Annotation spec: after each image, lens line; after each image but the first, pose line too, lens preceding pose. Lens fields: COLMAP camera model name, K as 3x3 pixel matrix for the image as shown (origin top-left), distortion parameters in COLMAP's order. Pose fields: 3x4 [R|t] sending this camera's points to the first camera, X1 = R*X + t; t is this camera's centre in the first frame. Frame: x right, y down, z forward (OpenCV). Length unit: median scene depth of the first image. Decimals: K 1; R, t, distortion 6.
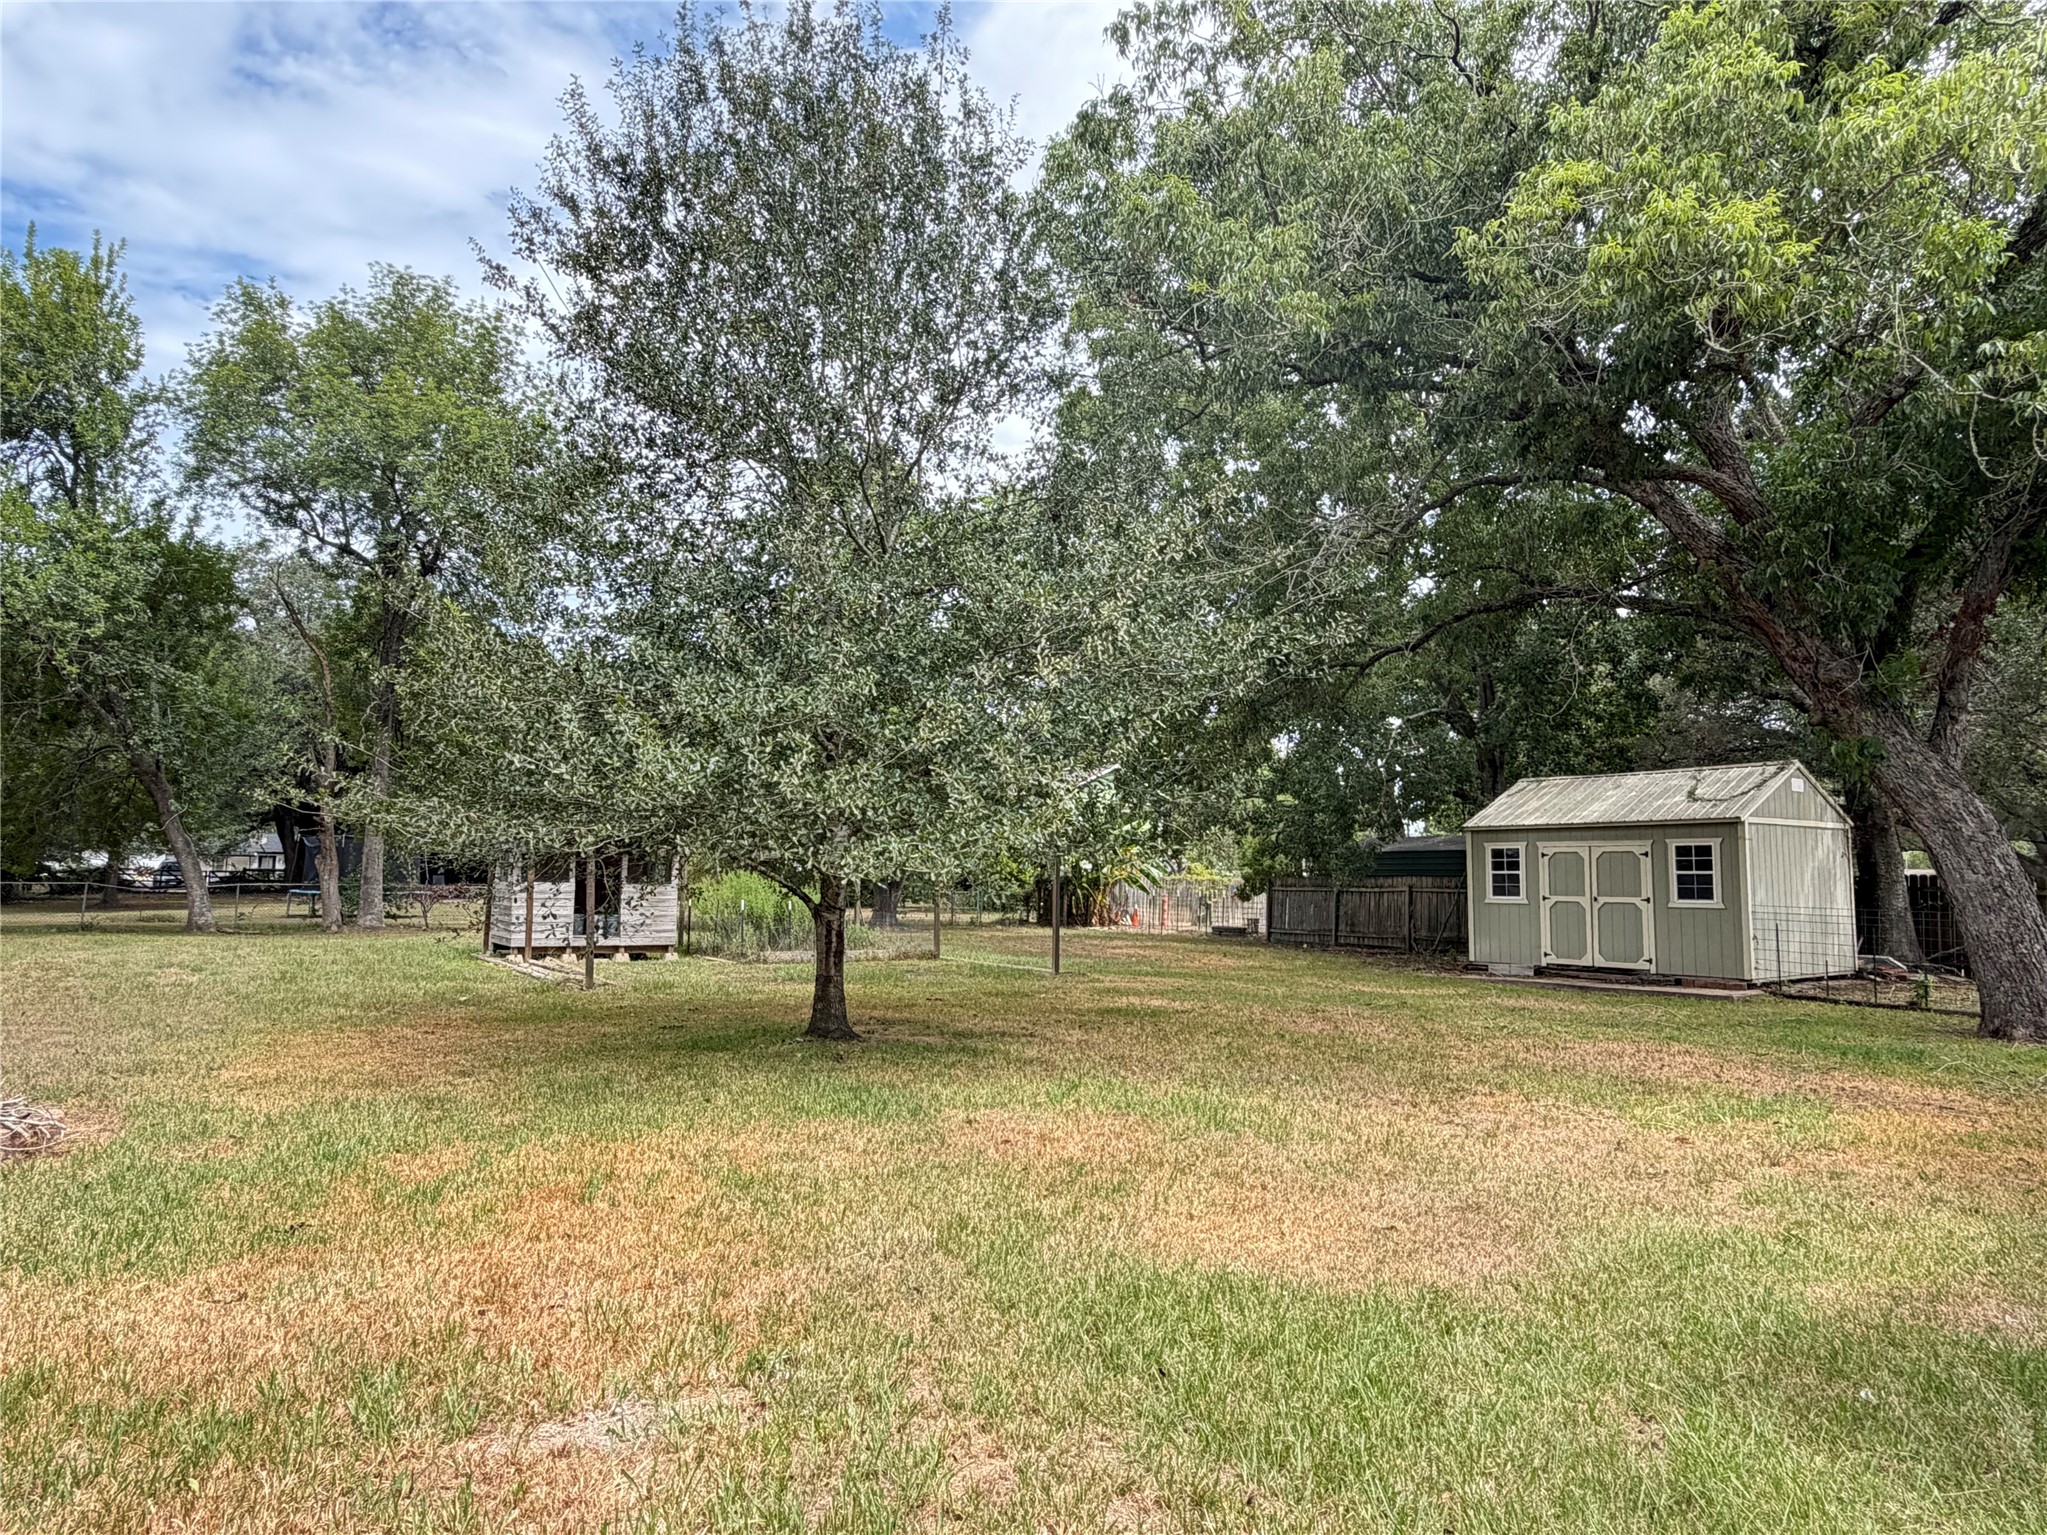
lens RADIAL K [[1123.1, 0, 1028.9], [0, 1123.1, 779.3], [0, 0, 1]] dist [-0.001201, -0.000233]
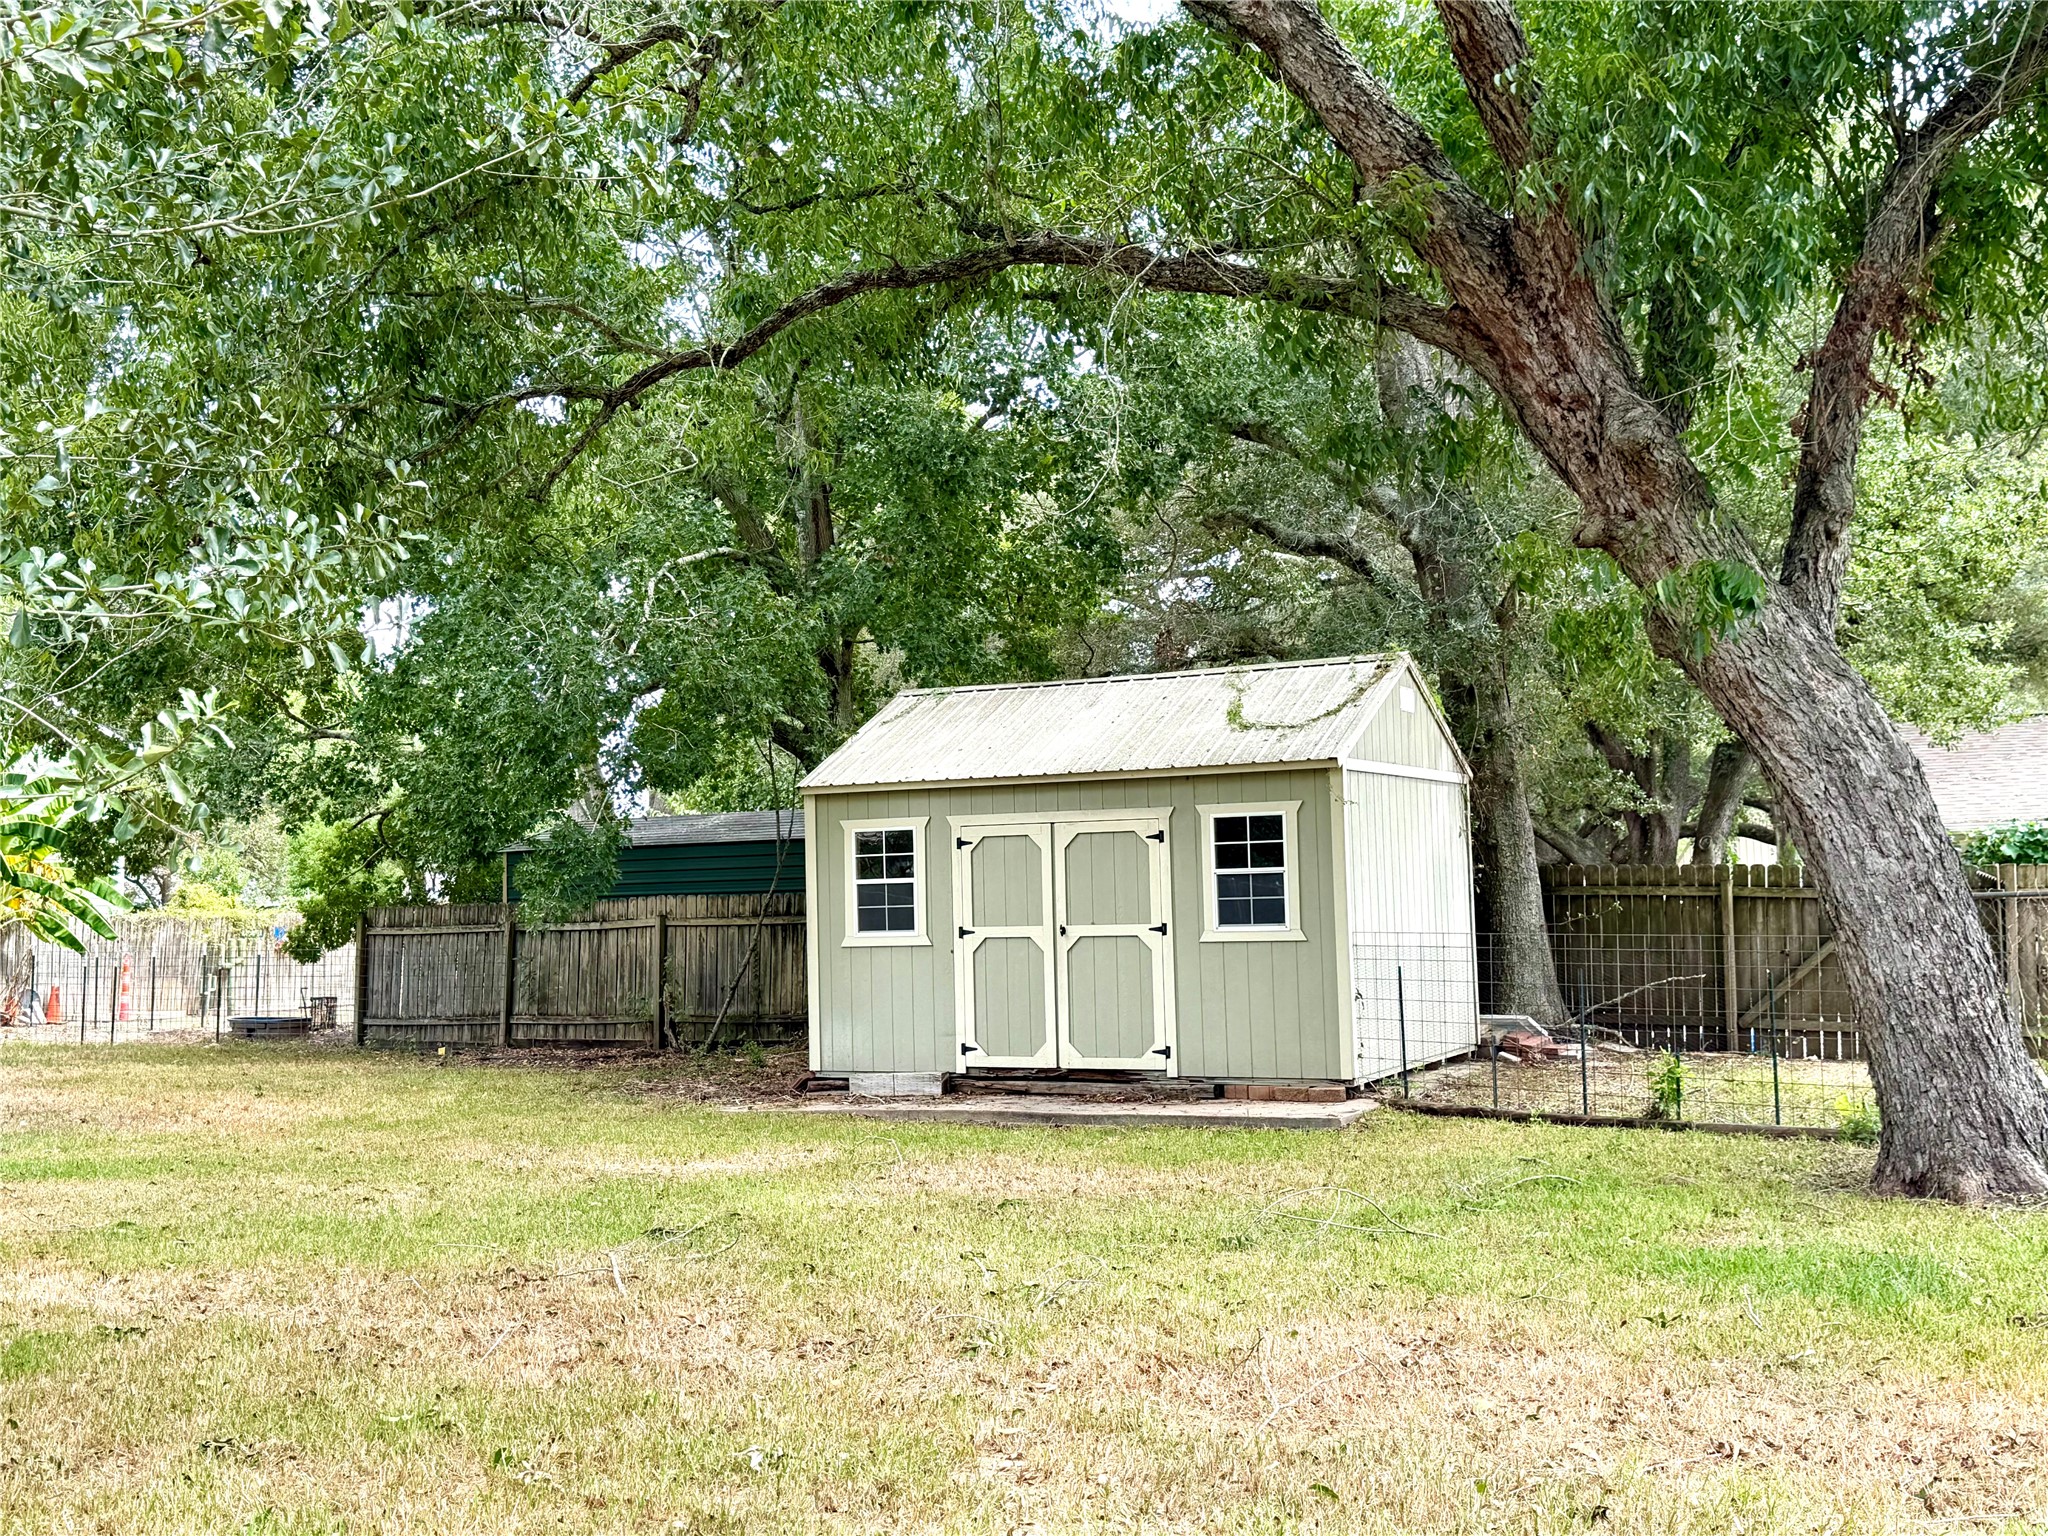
lens RADIAL K [[2176.8, 0, 1023.5], [0, 2176.8, 772.9], [0, 0, 1]] dist [0.101987, 0.000000]
pose [[0.874912, -0.003487, 0.484269, 0.030937], [-0.009653, 0.999650, 0.024637, 0.014643], [-0.484185, -0.026230, 0.874572, 0.177136]]
